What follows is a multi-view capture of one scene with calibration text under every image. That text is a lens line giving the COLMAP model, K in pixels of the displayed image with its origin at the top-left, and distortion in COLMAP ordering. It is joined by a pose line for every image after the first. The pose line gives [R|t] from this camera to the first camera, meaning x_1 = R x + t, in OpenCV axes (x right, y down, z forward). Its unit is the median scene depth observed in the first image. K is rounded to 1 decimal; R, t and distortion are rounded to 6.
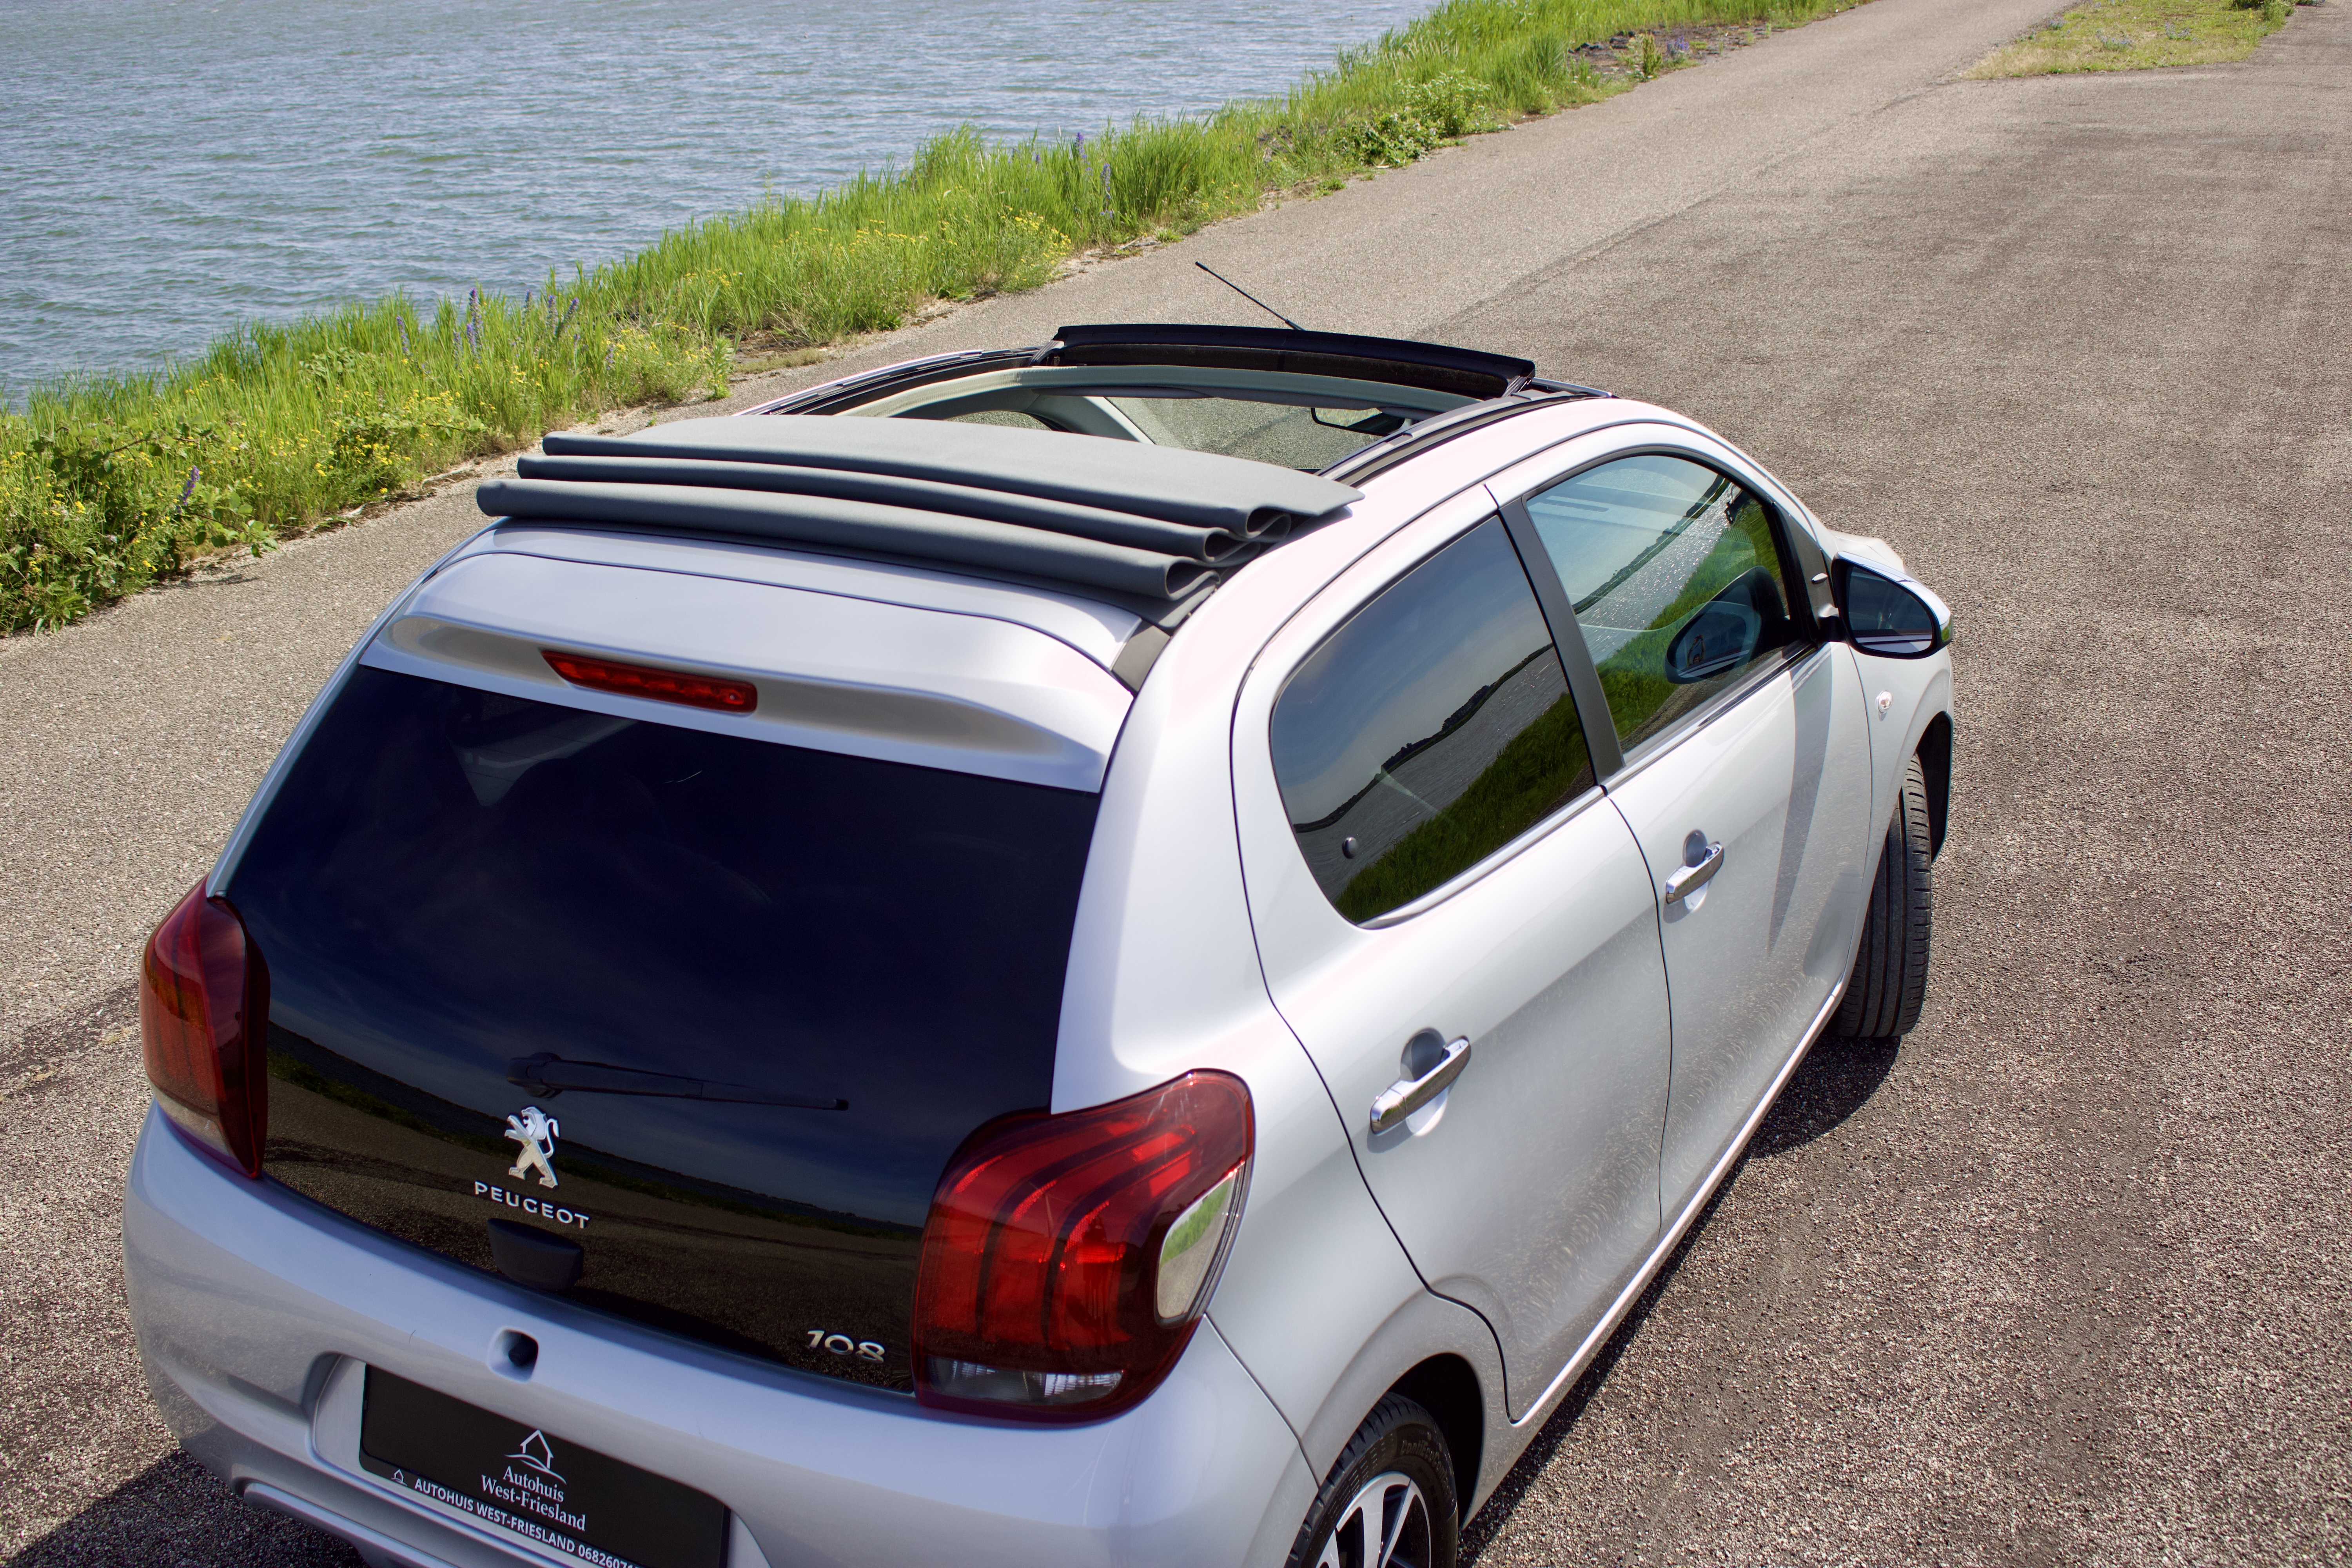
lens RADIAL K [[2477.1, 0, 1132.9], [0, 2477.1, 787.3], [0, 0, 1]] dist [-0.132312, 0.142103]
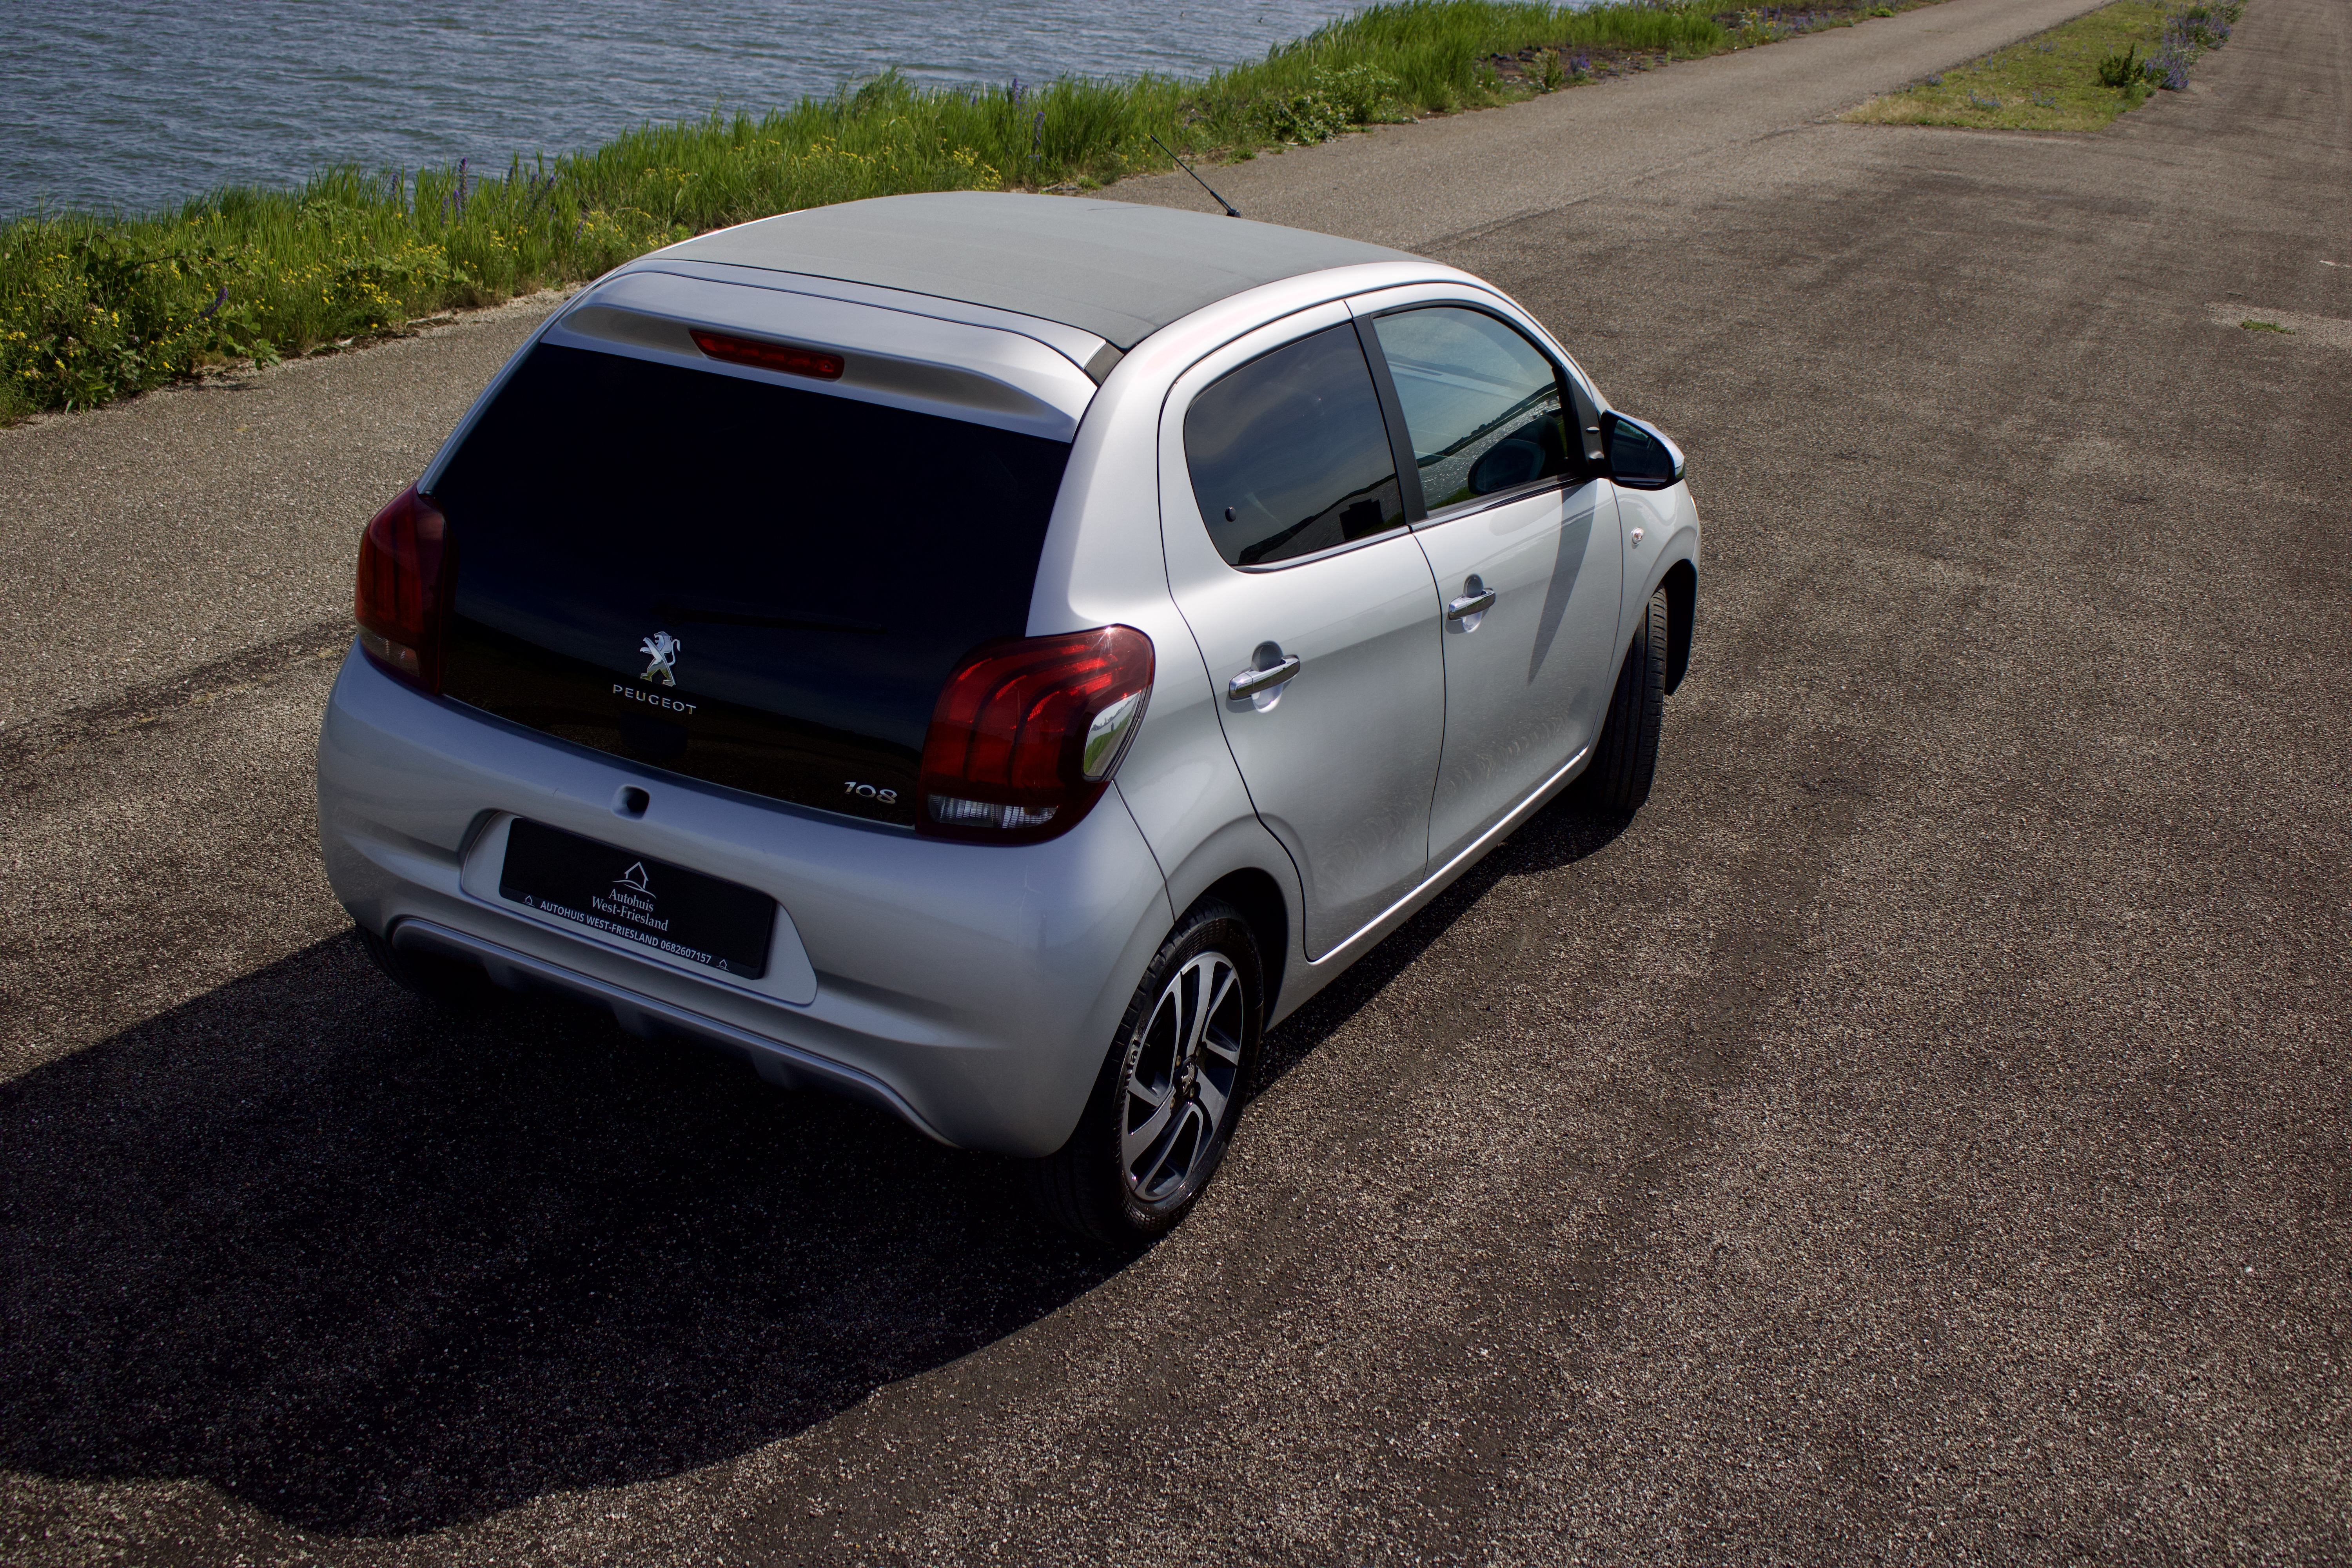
lens RADIAL K [[2477.1, 0, 1132.9], [0, 2477.1, 787.3], [0, 0, 1]] dist [-0.132312, 0.142103]
pose [[0.994221, 0.089106, 0.059878, -0.017779], [-0.089644, 0.995954, 0.006351, 0.073815], [-0.059069, -0.011682, 0.998186, -0.190077]]
